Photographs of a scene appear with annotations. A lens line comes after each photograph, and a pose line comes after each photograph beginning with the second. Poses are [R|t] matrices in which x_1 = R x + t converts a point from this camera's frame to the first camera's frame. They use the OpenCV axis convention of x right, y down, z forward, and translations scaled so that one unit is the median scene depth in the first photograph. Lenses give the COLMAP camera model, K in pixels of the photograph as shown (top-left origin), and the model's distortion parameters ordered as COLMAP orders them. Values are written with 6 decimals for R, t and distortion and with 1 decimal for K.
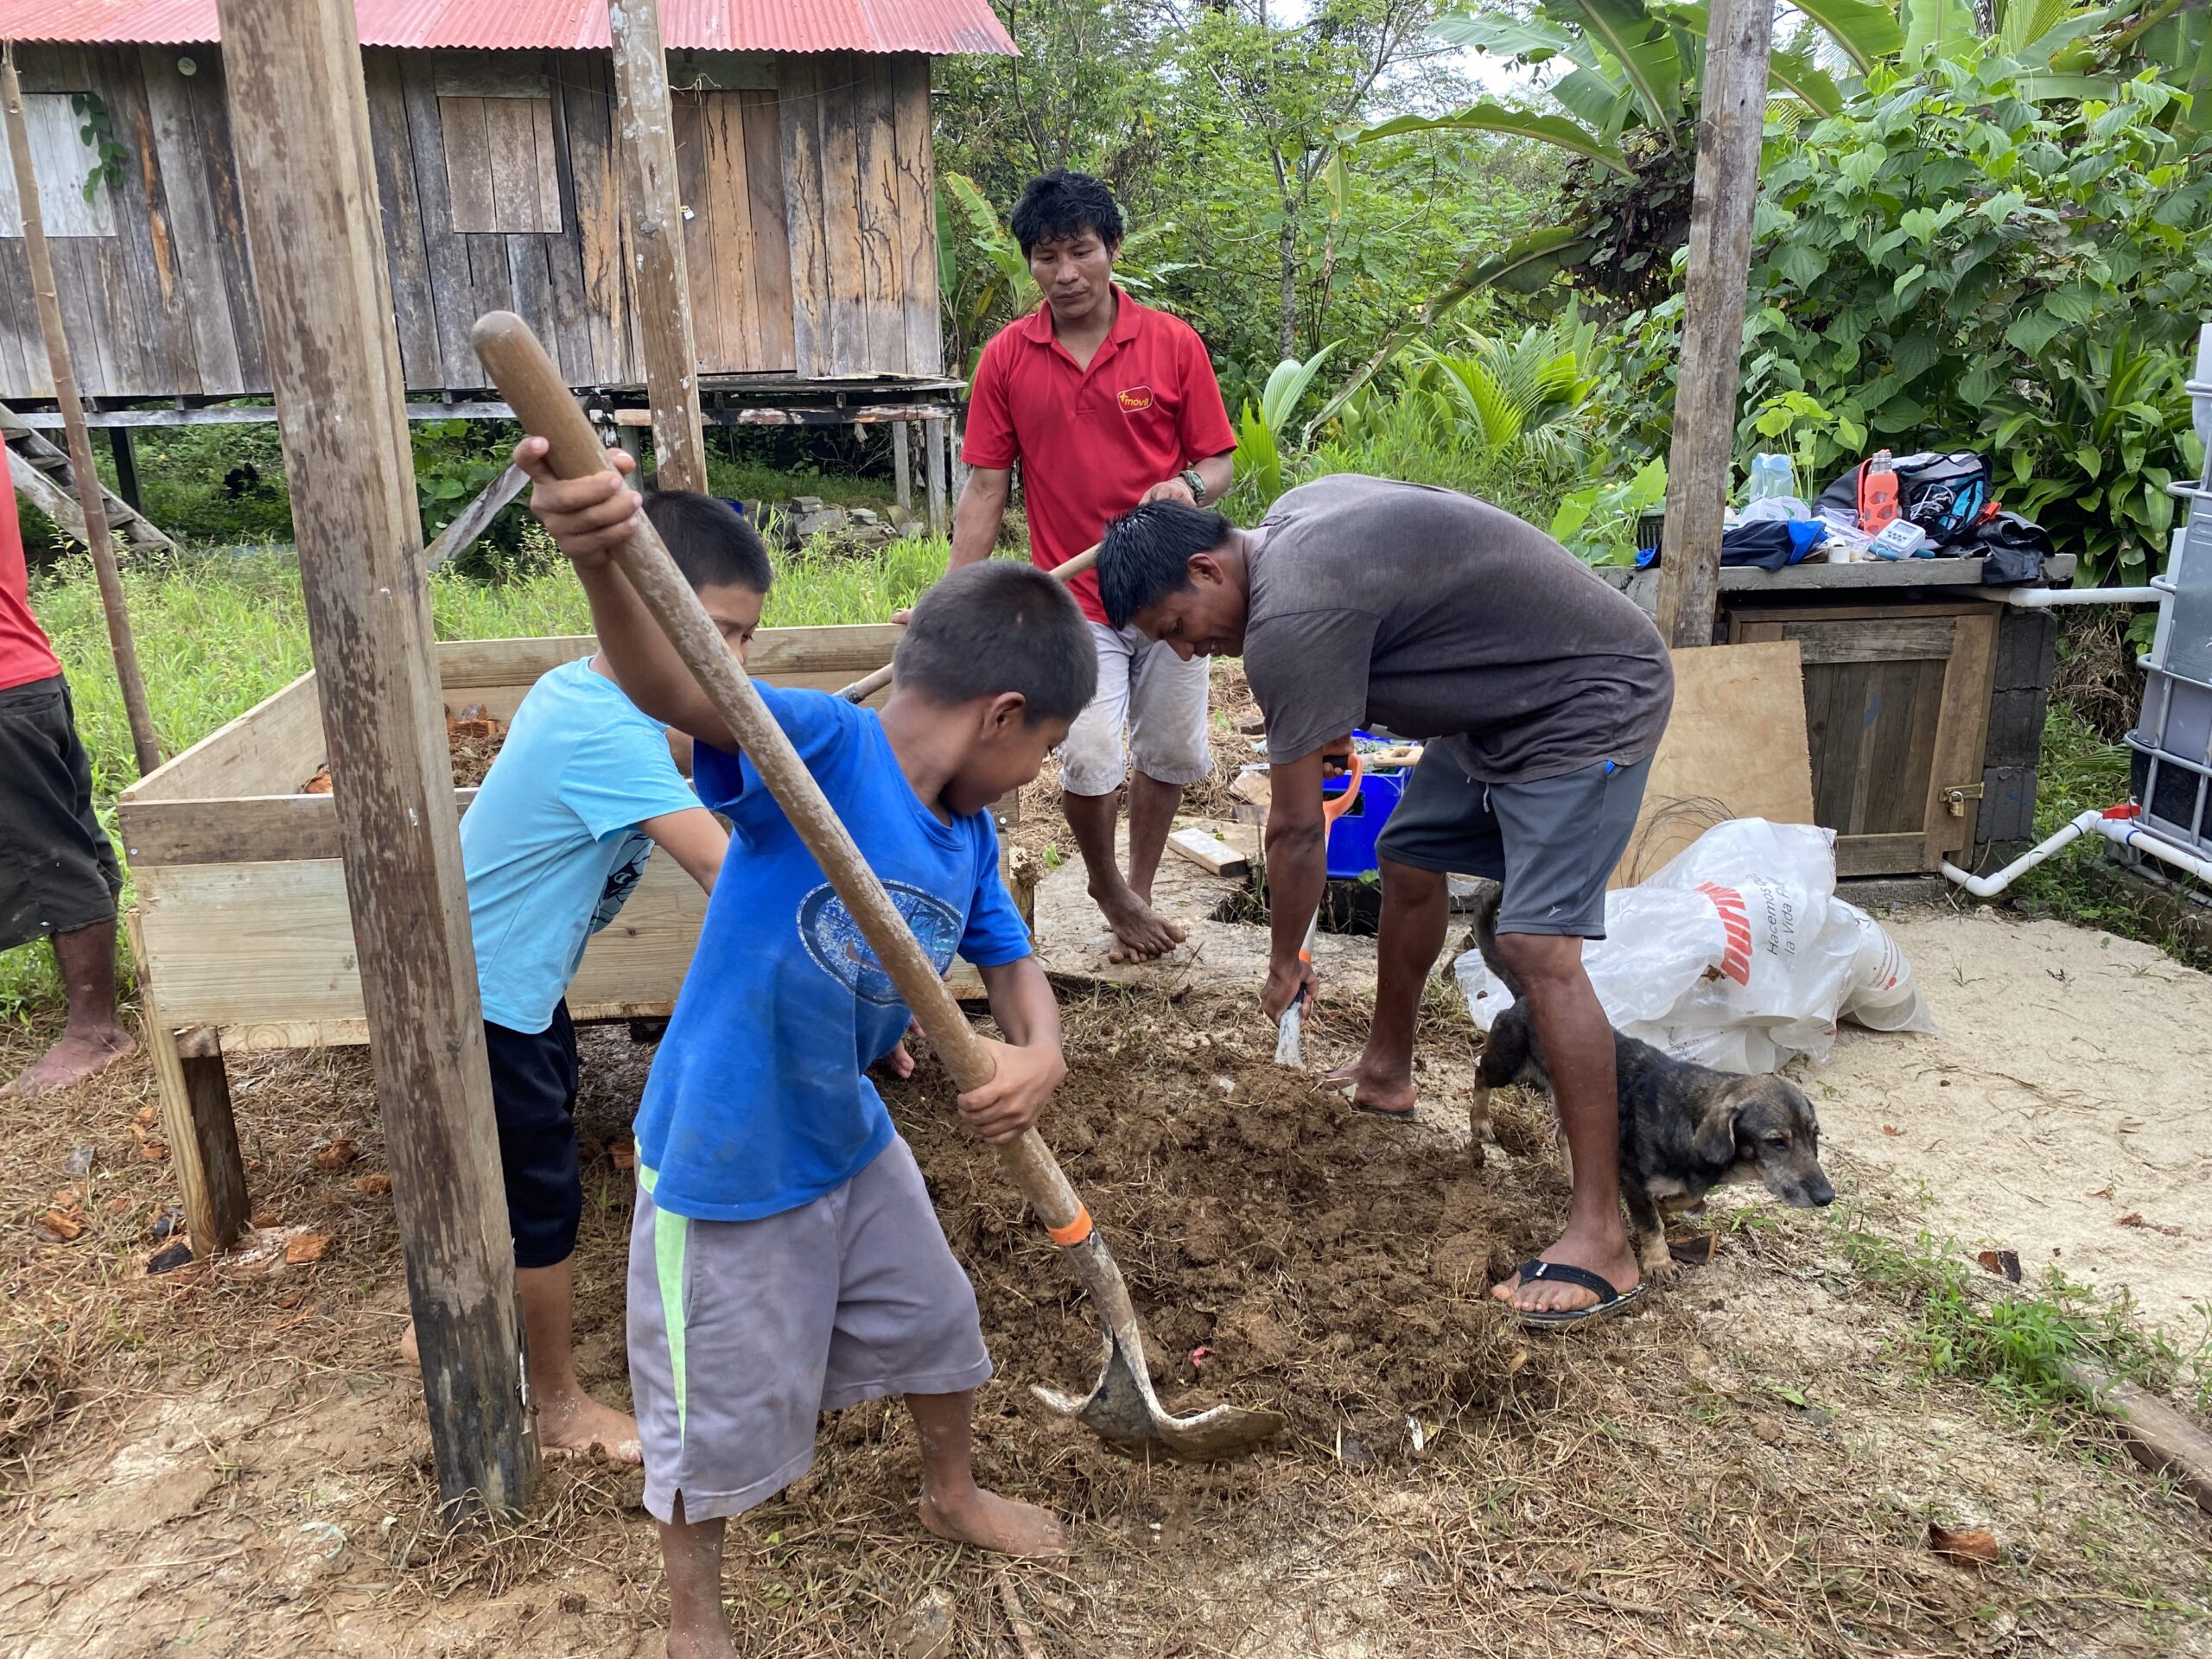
lens RADIAL K [[1553.9, 0, 1113.8], [0, 1553.9, 797.1], [0, 0, 1]] dist [-0.002775, -0.002723]
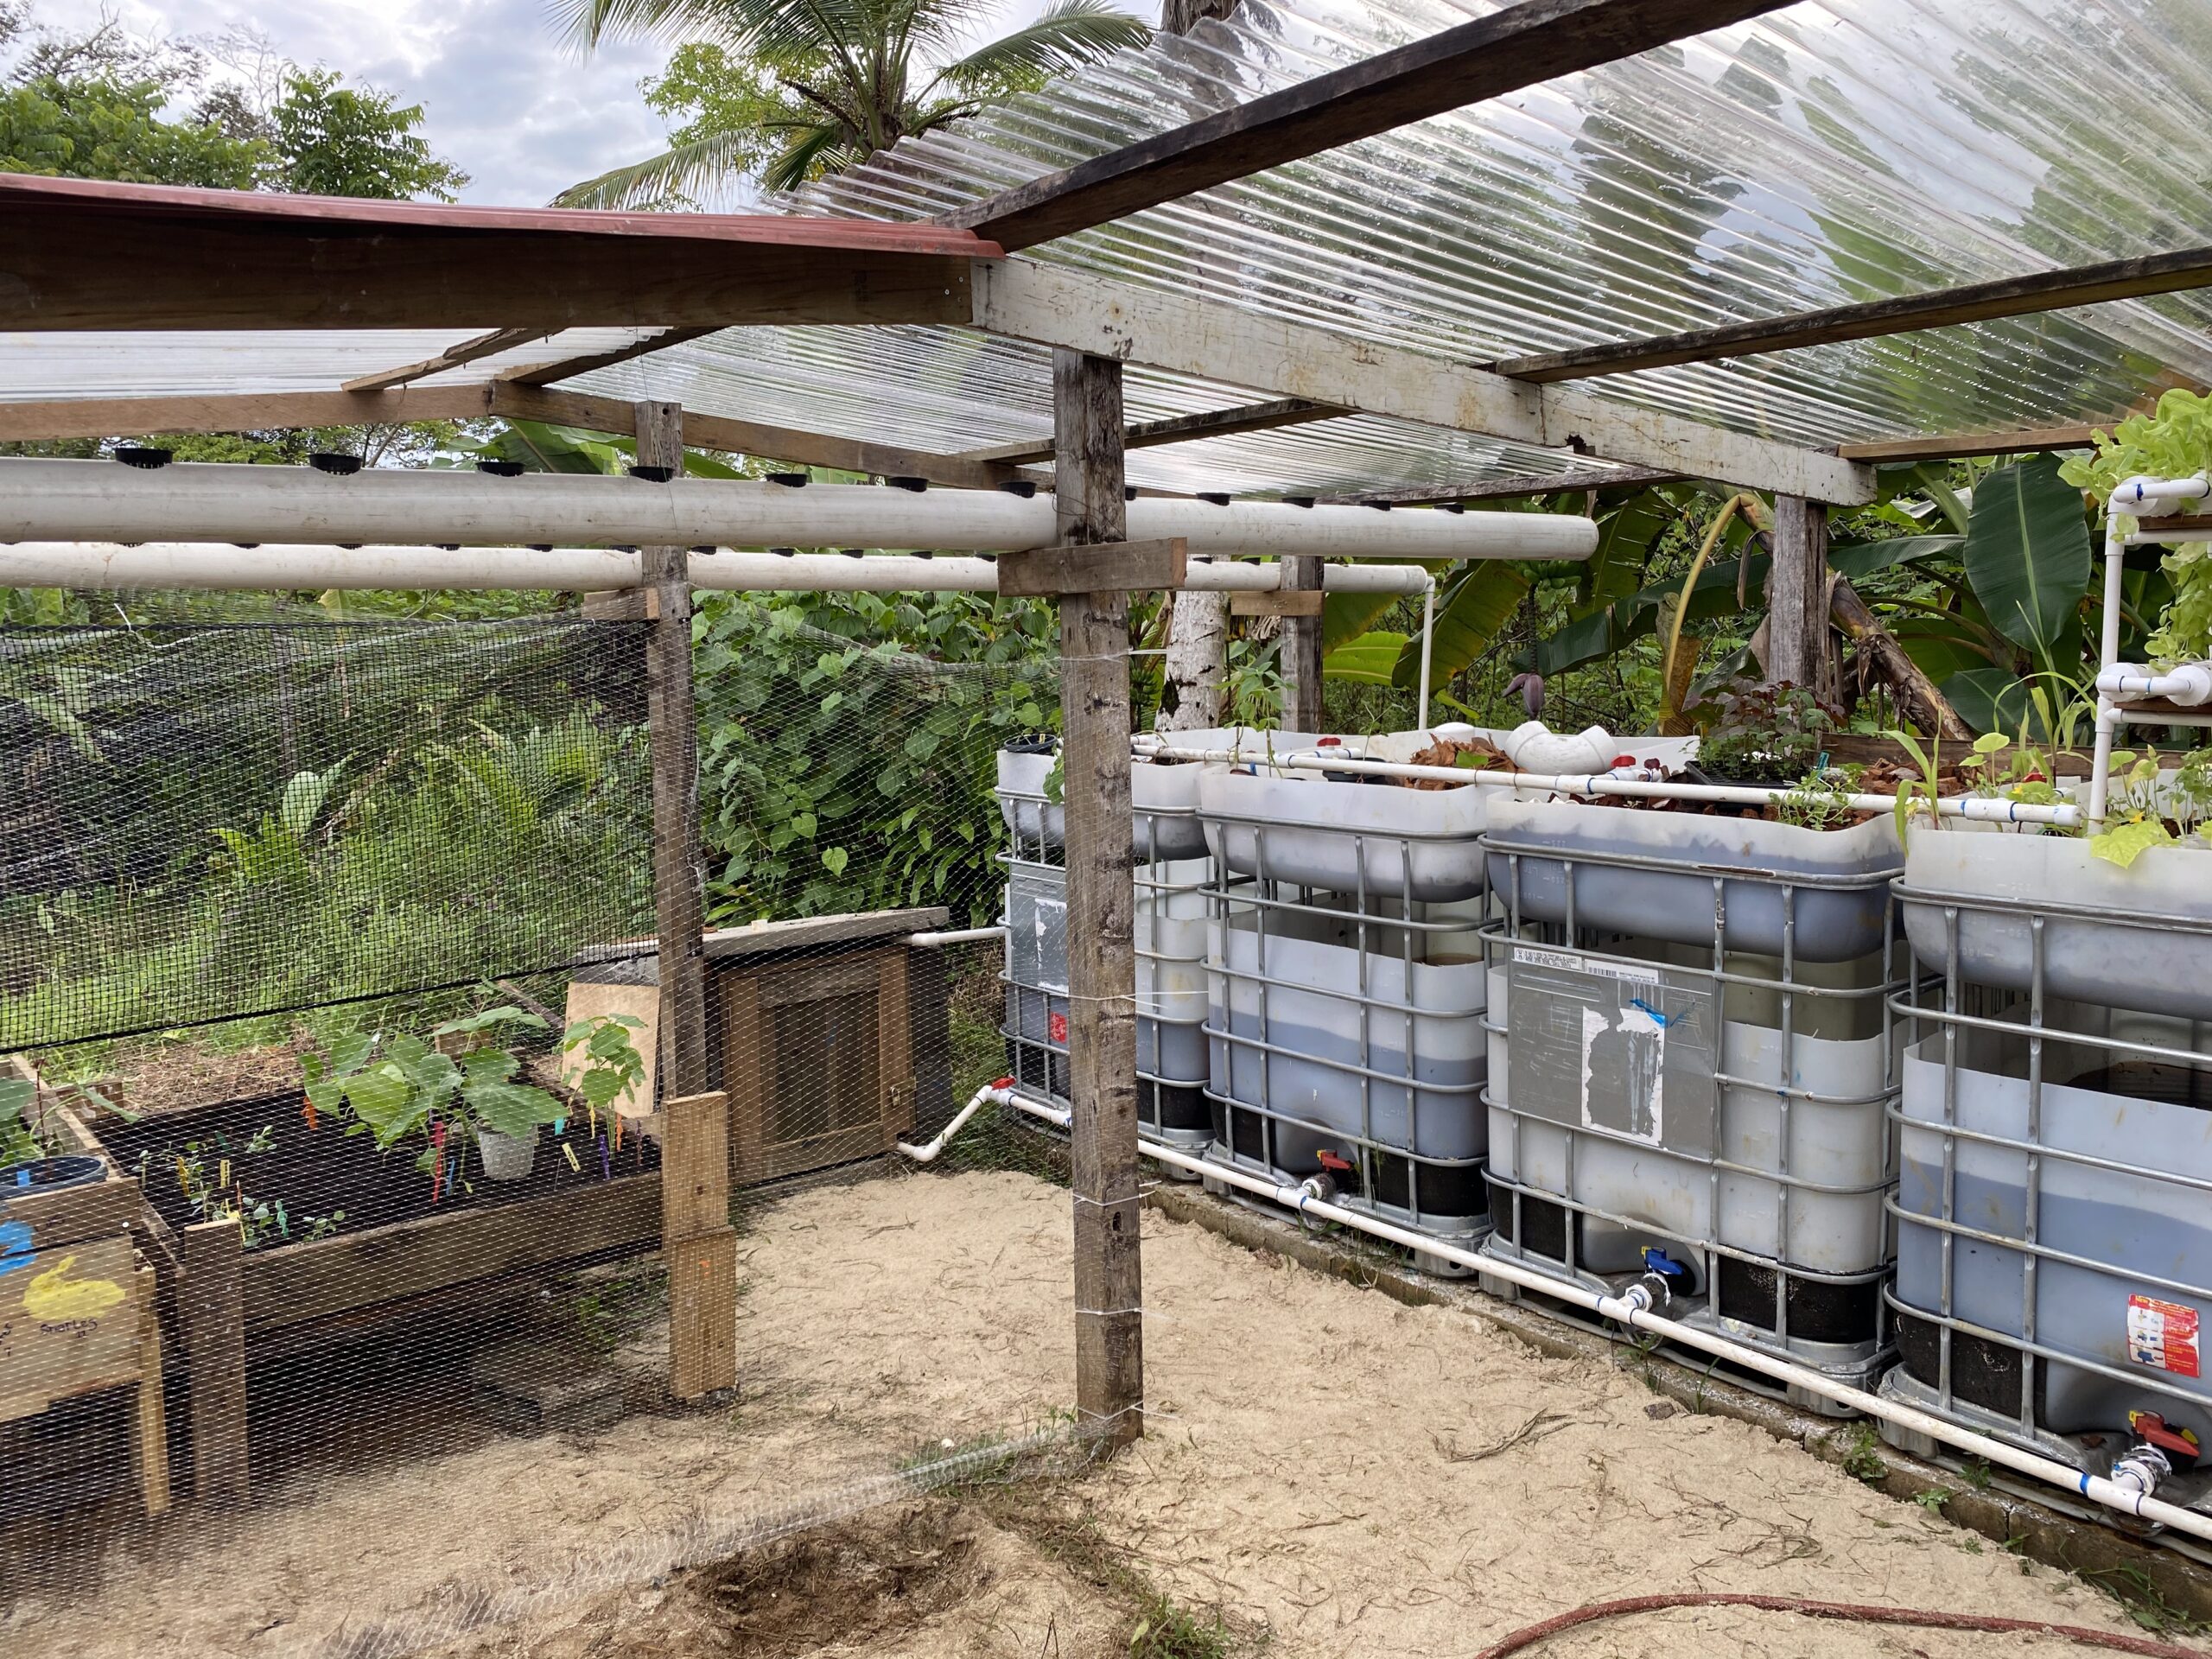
lens RADIAL K [[1553.9, 0, 1113.8], [0, 1553.9, 797.1], [0, 0, 1]] dist [-0.002775, -0.002723]
pose [[0.822988, -0.039824, 0.566661, -0.039002], [0.167251, 0.970310, -0.174715, 0.013668], [-0.542879, 0.238563, 0.805214, -0.171709]]
